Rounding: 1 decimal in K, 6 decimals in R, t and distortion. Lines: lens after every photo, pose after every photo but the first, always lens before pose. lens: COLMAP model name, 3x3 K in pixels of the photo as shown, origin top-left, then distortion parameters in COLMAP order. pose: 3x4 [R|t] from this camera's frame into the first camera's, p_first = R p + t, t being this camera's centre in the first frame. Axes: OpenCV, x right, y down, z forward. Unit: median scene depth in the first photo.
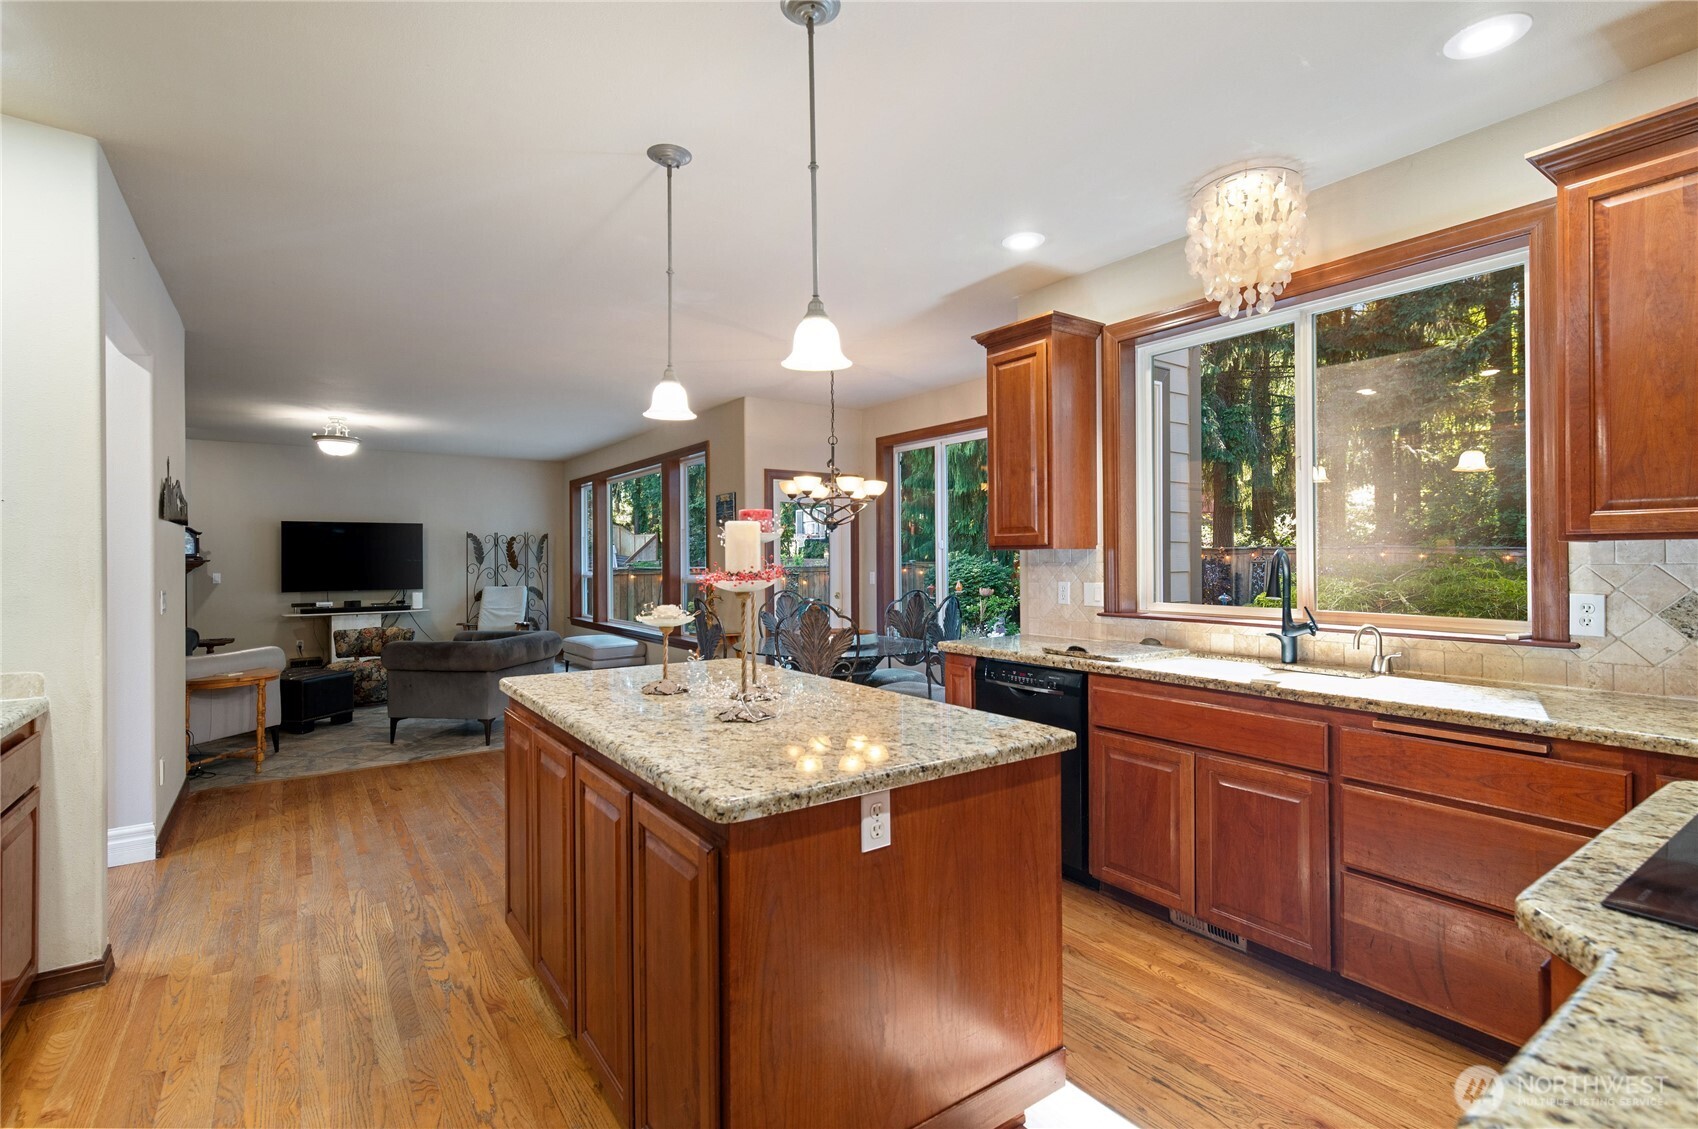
lens RADIAL K [[791.1, 0, 849.0], [0, 791.1, 564.5], [0, 0, 1]] dist [0.022386, 0.000103]
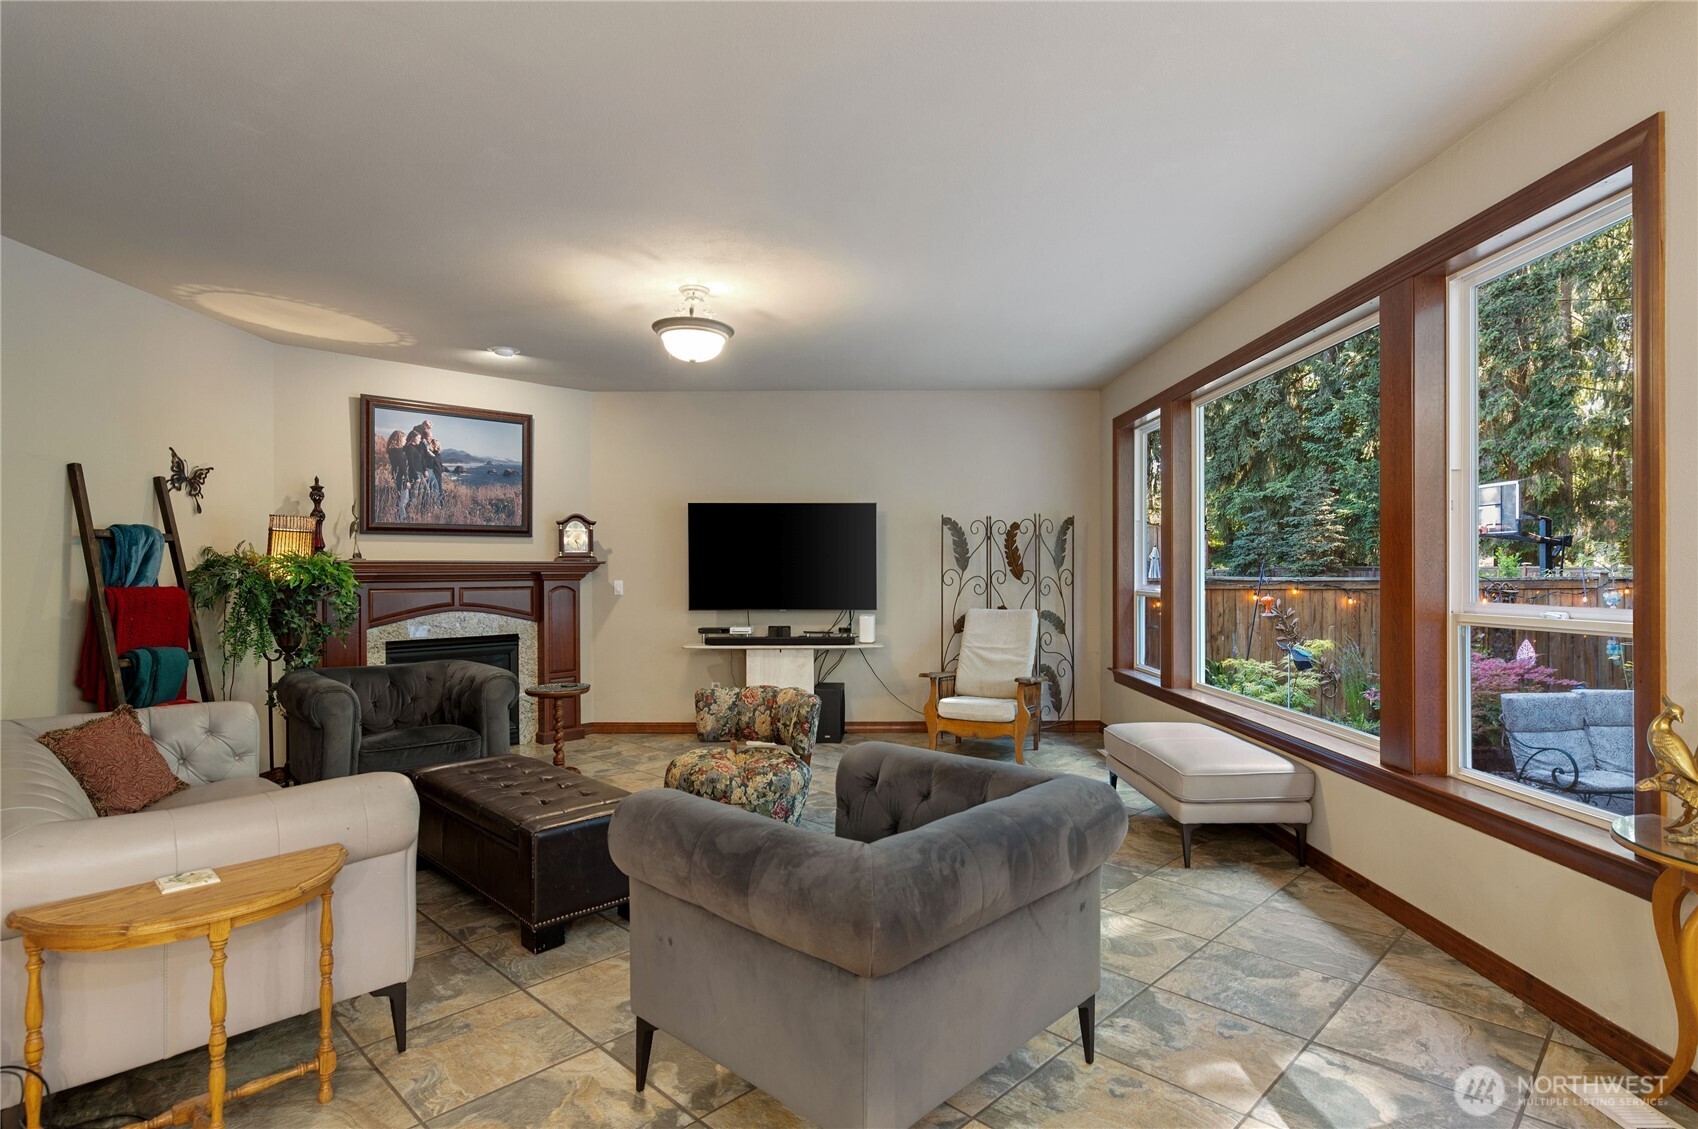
lens RADIAL K [[847.6, 0, 845.6], [0, 847.6, 567.8], [0, 0, 1]] dist [-0.003225, -0.001389]
pose [[0.813844, 0.003040, -0.581075, -0.175059], [-0.007797, 0.999953, -0.005689, 0.002183], [0.581030, 0.009161, 0.813830, 0.451051]]
